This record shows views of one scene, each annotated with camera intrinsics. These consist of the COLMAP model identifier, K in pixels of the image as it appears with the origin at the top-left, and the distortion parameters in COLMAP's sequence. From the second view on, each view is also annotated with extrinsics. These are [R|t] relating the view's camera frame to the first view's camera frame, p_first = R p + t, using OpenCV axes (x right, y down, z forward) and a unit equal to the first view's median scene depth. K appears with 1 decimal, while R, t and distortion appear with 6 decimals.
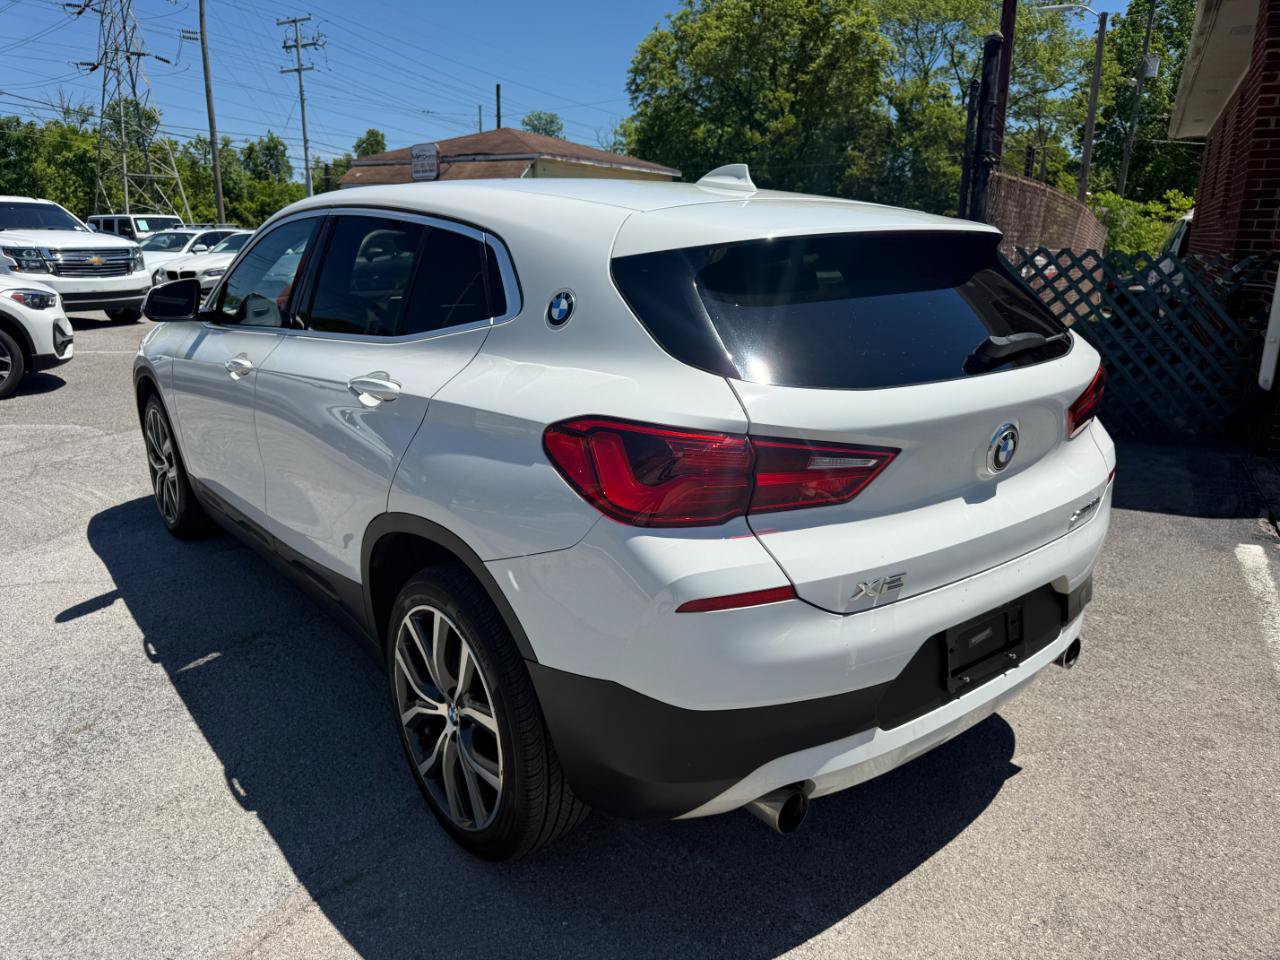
lens RADIAL K [[915.7, 0, 630.4], [0, 915.7, 478.4], [0, 0, 1]] dist [0.024152, -0.028333]
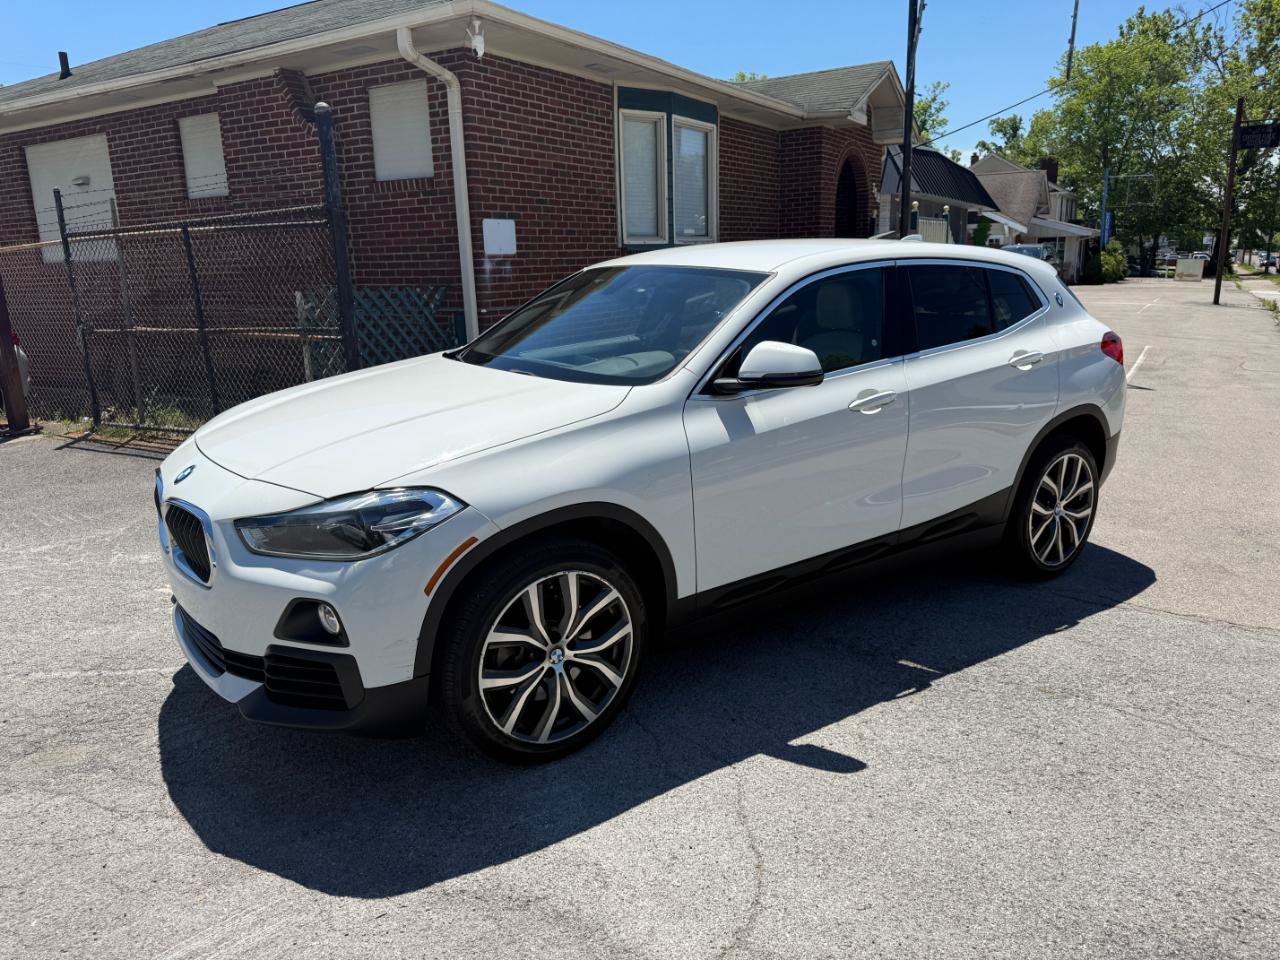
lens RADIAL K [[915.7, 0, 641.2], [0, 915.7, 489.2], [0, 0, 1]] dist [0.024152, -0.028333]
pose [[0.041067, -0.251480, 0.966991, -0.099755], [0.284945, 0.930564, 0.229905, -0.023132], [-0.957664, 0.266098, 0.109873, 0.076208]]
